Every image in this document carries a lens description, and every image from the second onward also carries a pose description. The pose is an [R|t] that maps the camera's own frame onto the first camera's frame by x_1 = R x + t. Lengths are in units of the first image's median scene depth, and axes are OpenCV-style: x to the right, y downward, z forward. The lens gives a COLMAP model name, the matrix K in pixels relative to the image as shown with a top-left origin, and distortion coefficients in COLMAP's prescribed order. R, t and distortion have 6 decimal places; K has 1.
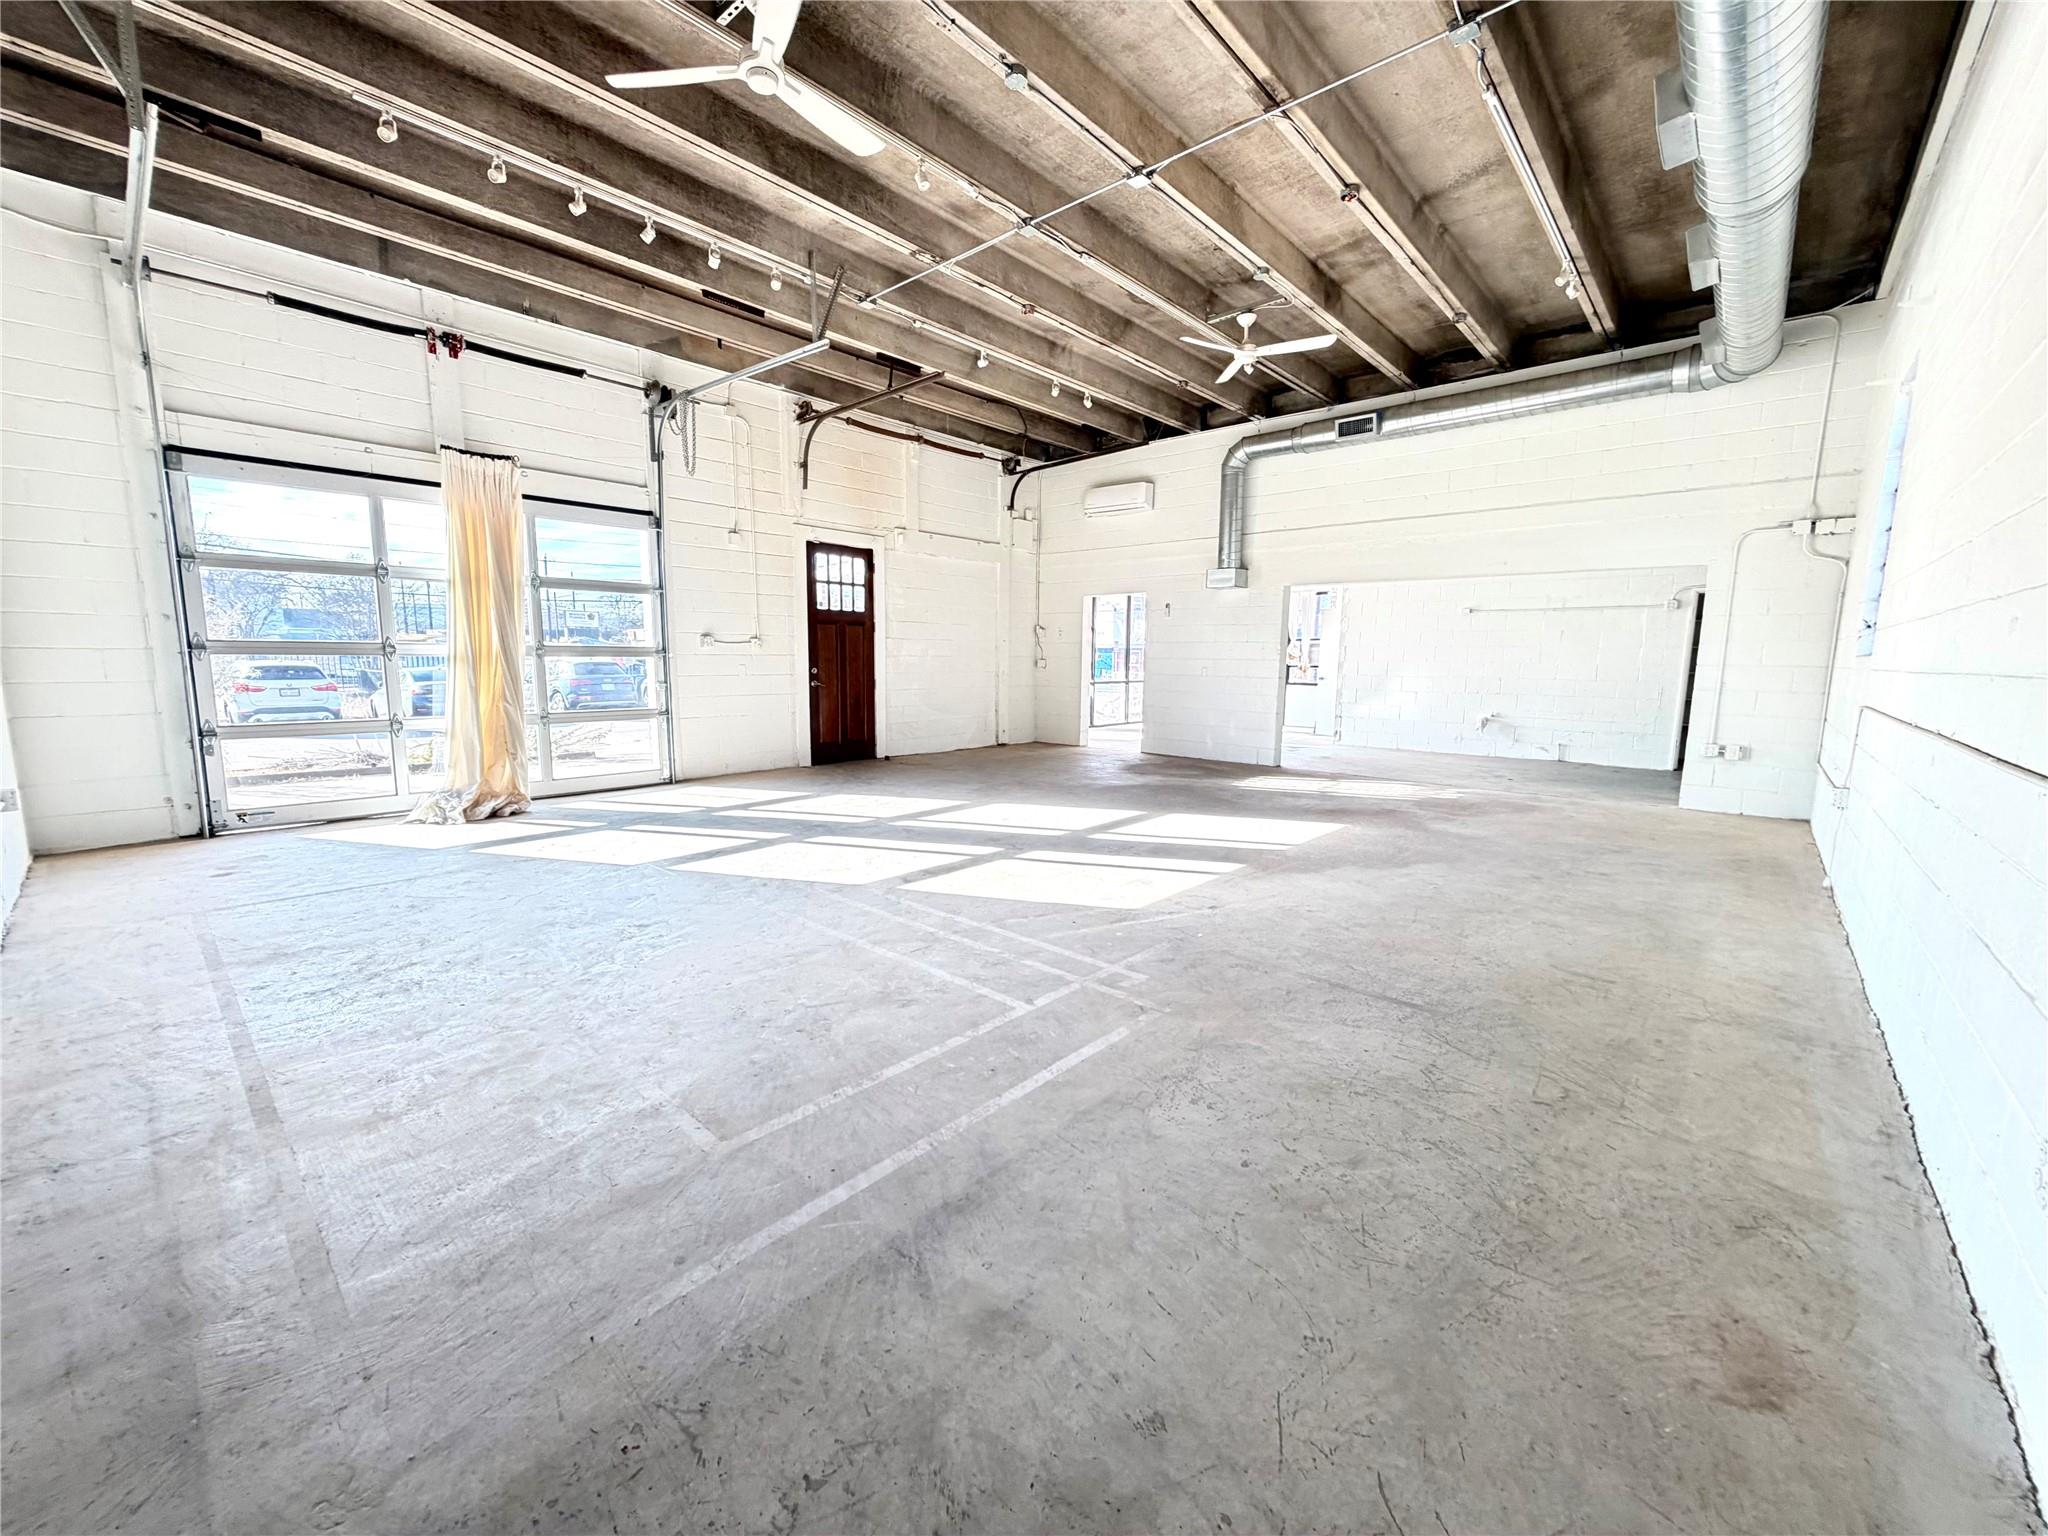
lens RADIAL K [[815.2, 0, 1019.7], [0, 815.2, 771.2], [0, 0, 1]] dist [0.000412, -0.000461]
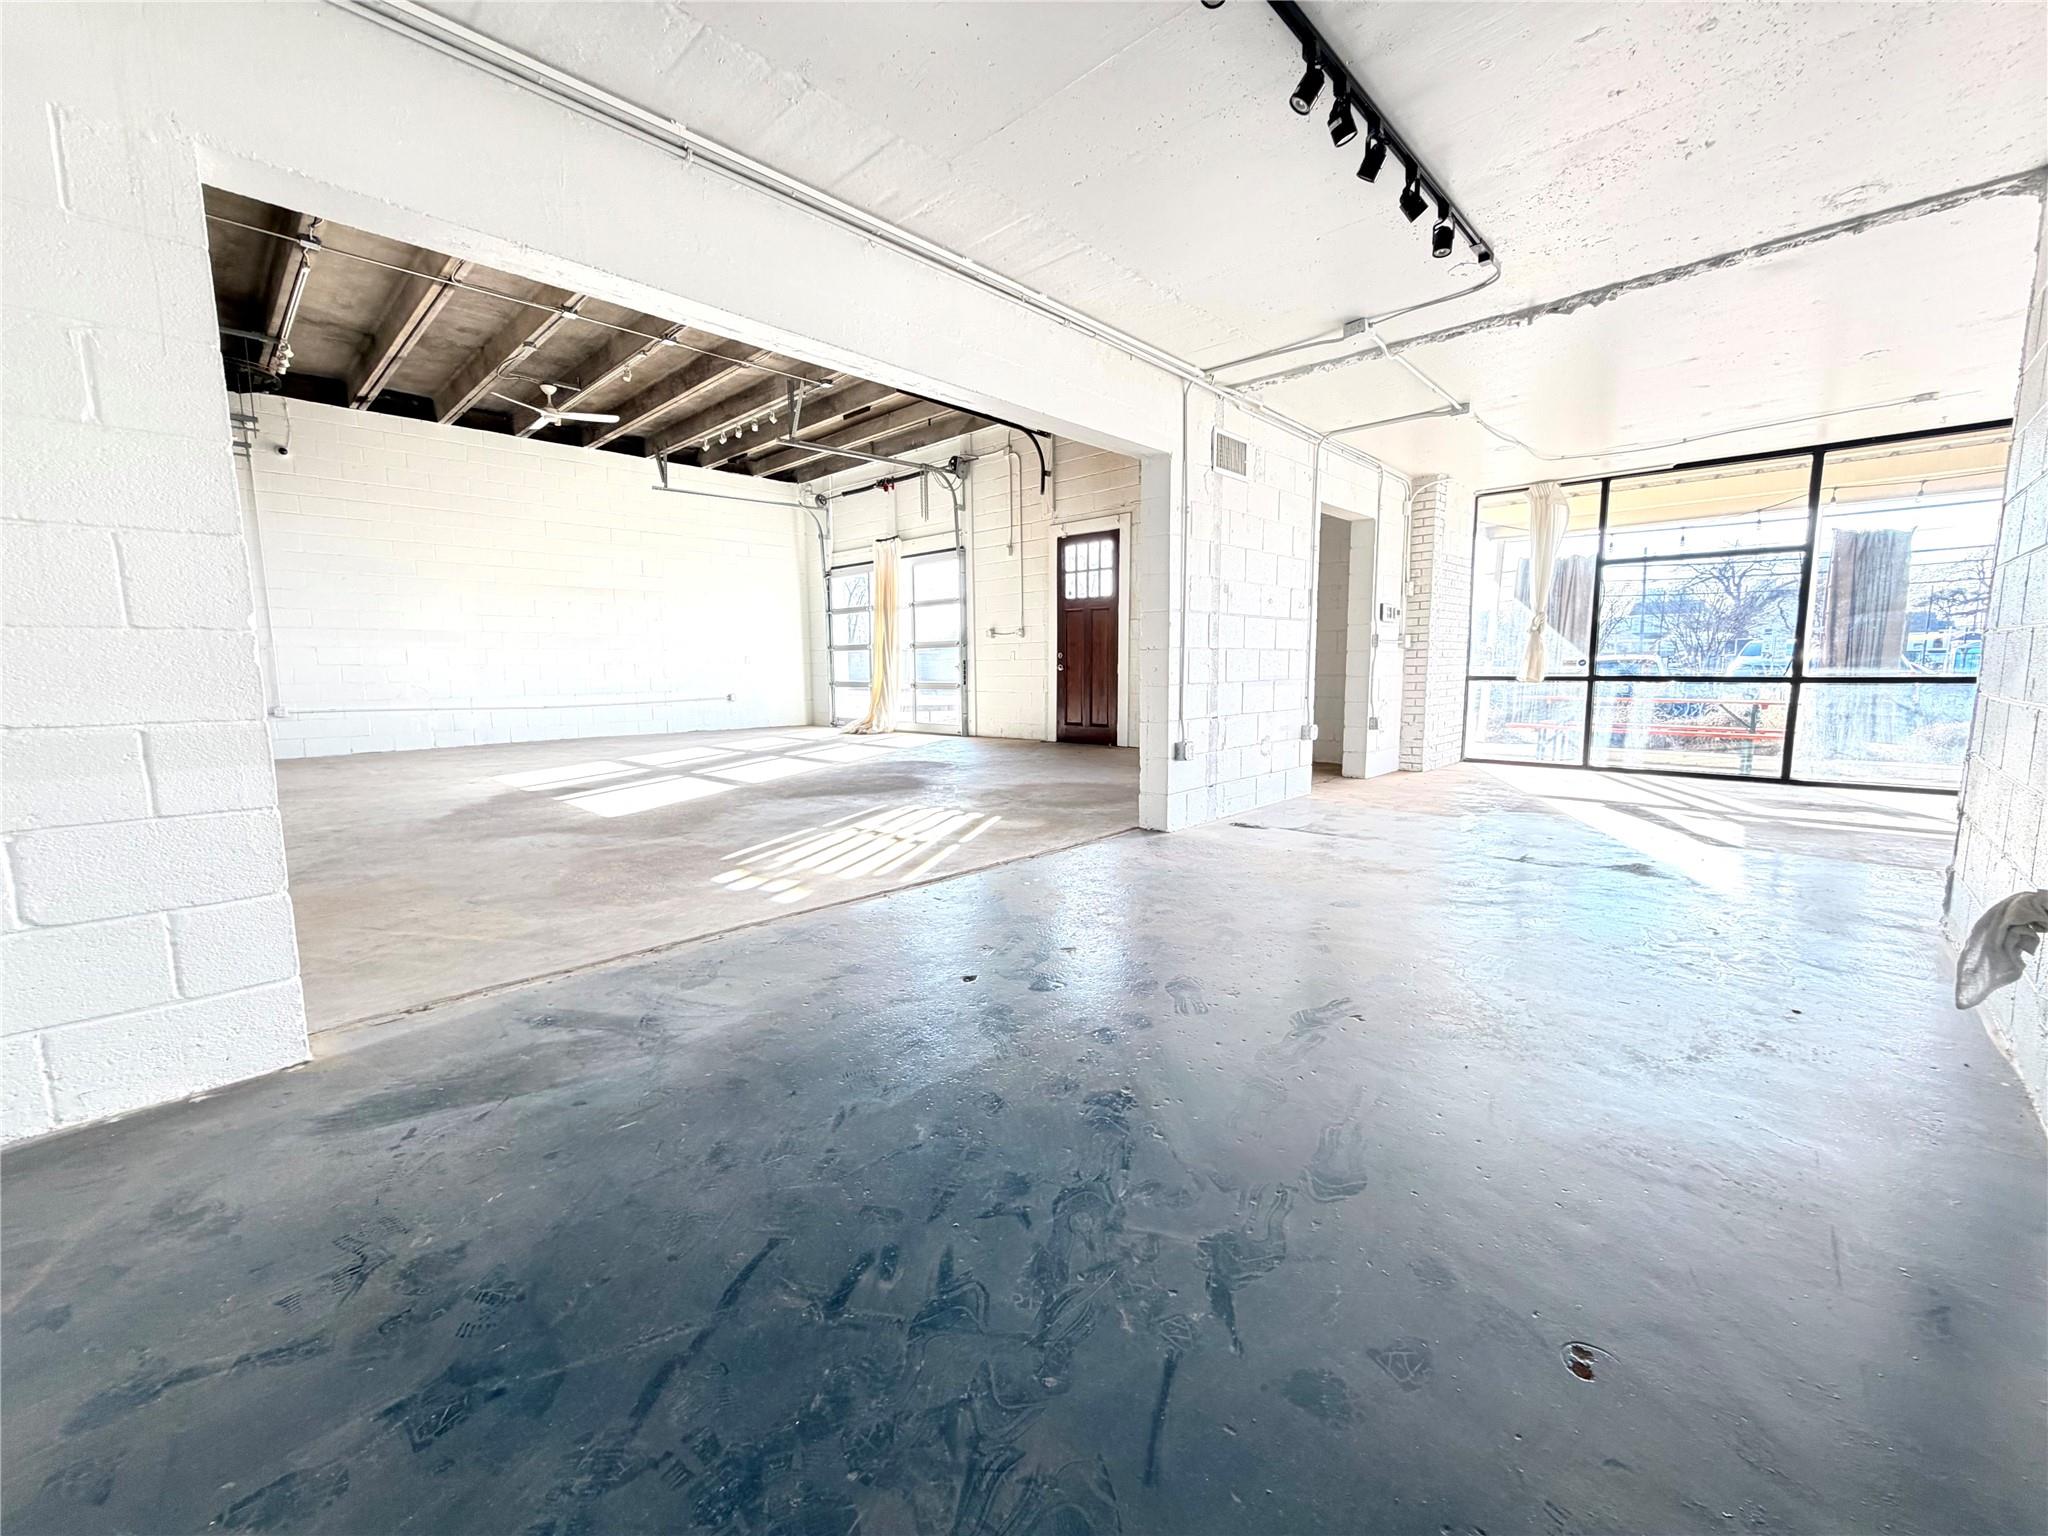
lens RADIAL K [[815.2, 0, 1017.3], [0, 815.2, 769.0], [0, 0, 1]] dist [0.000412, -0.000461]
pose [[-0.036937, 0.115678, -0.992600, 1.017640], [-0.129691, 0.984322, 0.119540, -0.115873], [0.990866, 0.133147, -0.021356, 1.175695]]
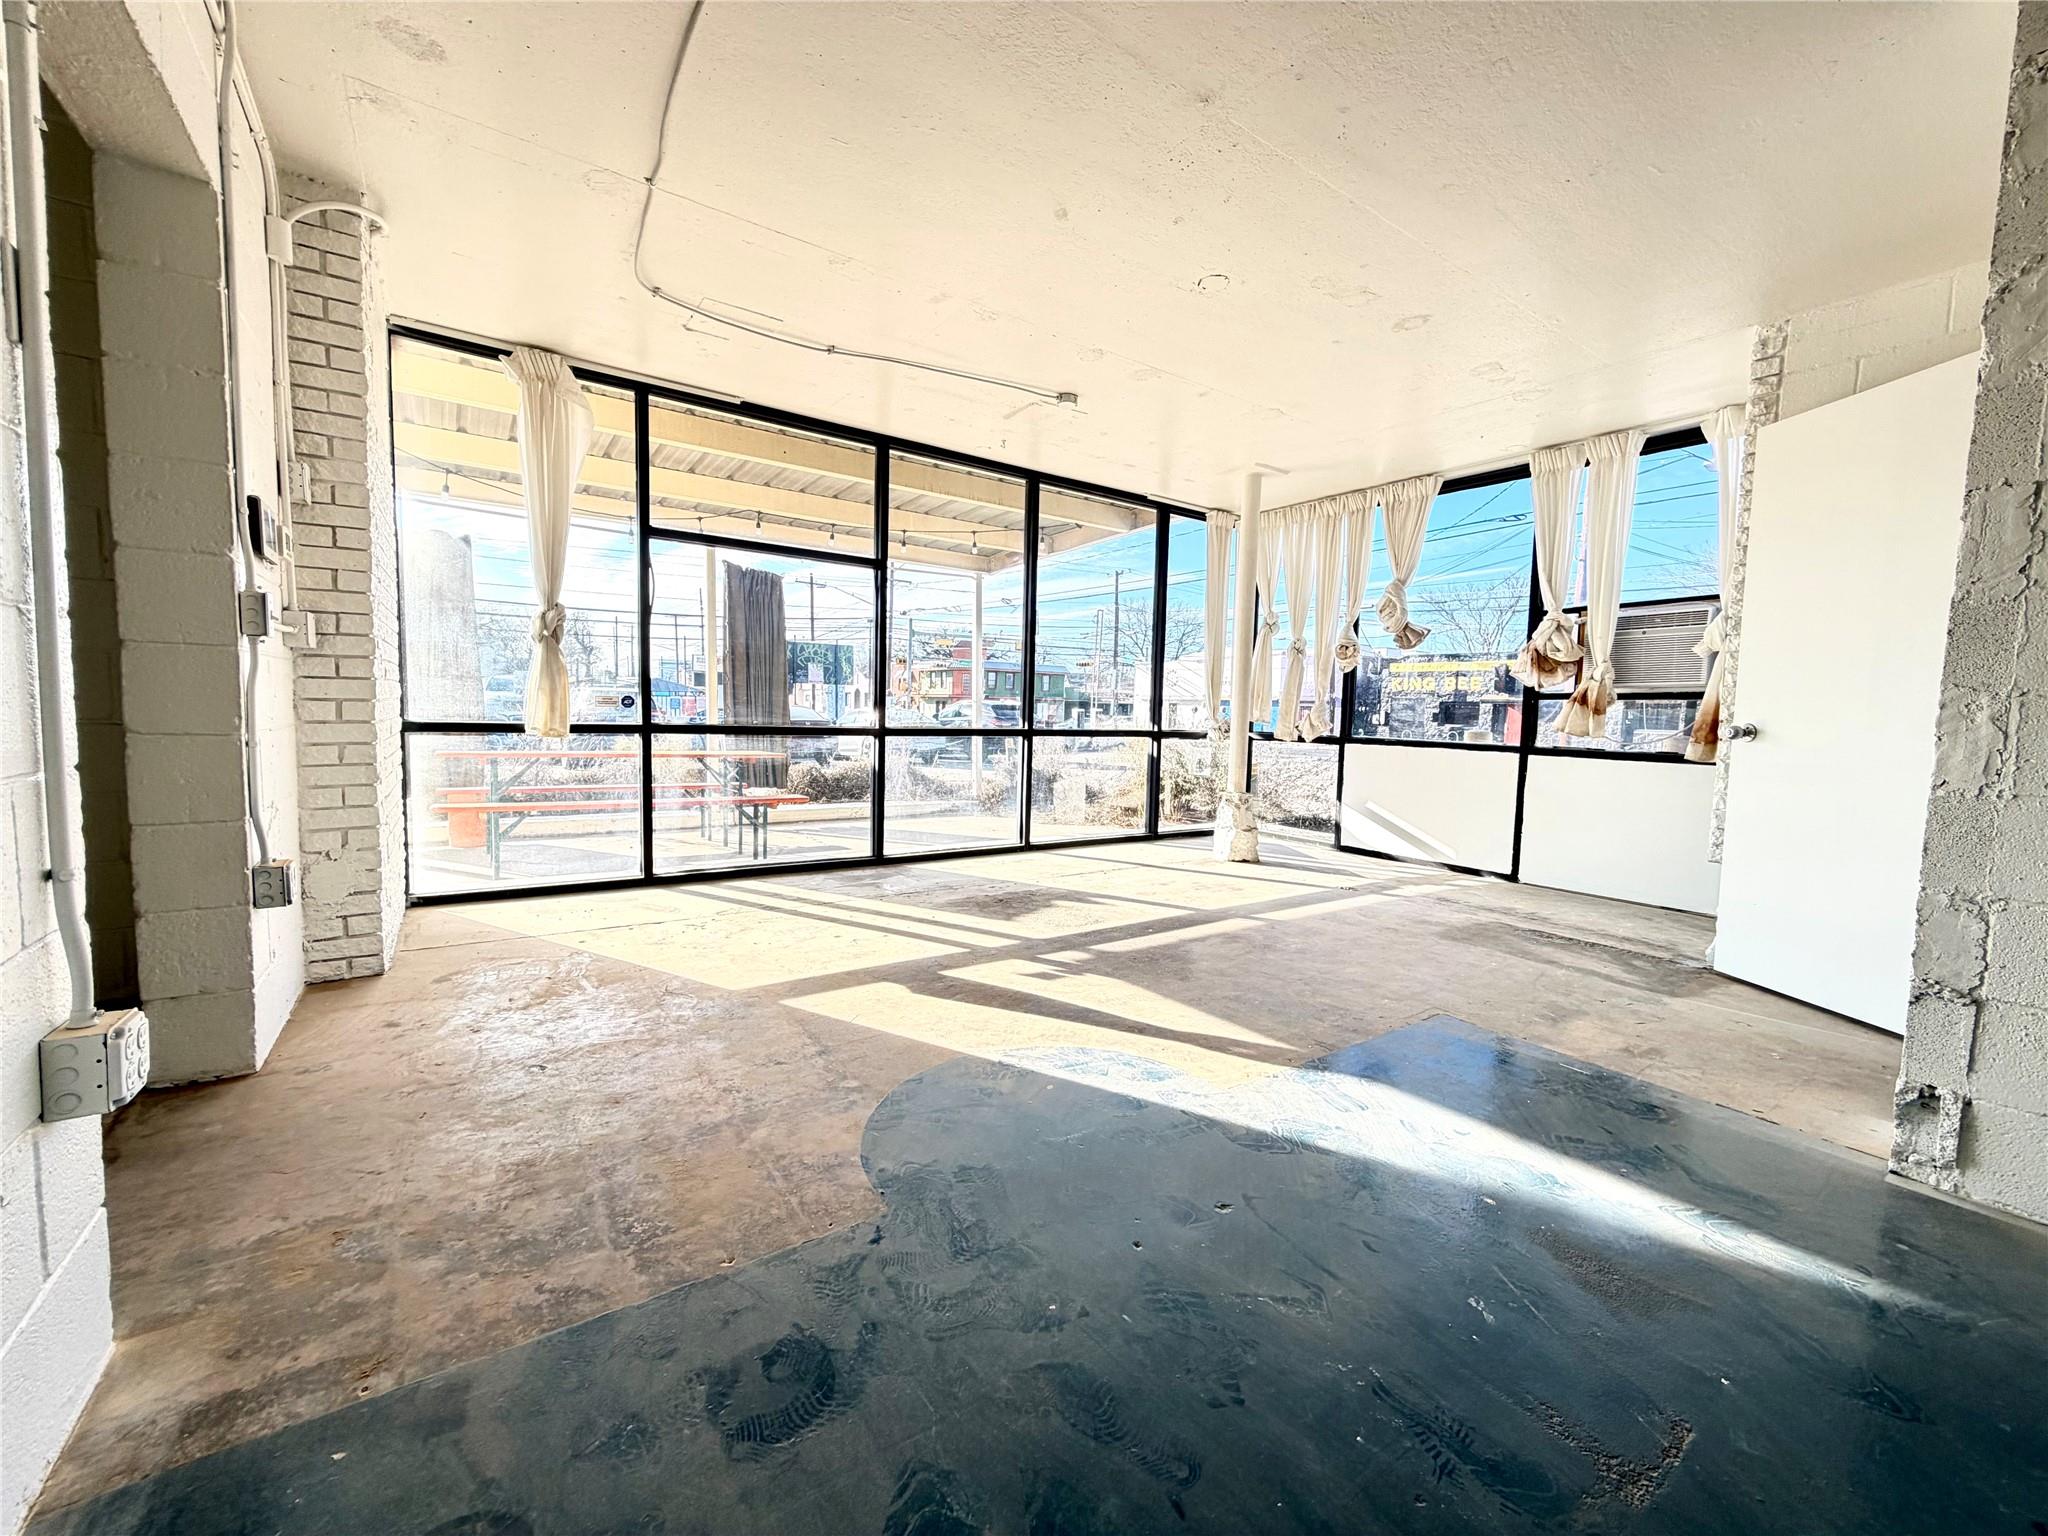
lens RADIAL K [[815.2, 0, 1018.9], [0, 815.2, 770.9], [0, 0, 1]] dist [0.000412, -0.000461]
pose [[0.972434, 0.035088, -0.230524, 0.426926], [-0.050621, 0.996803, -0.061815, -0.142617], [0.227618, 0.071780, 0.971101, 1.323720]]
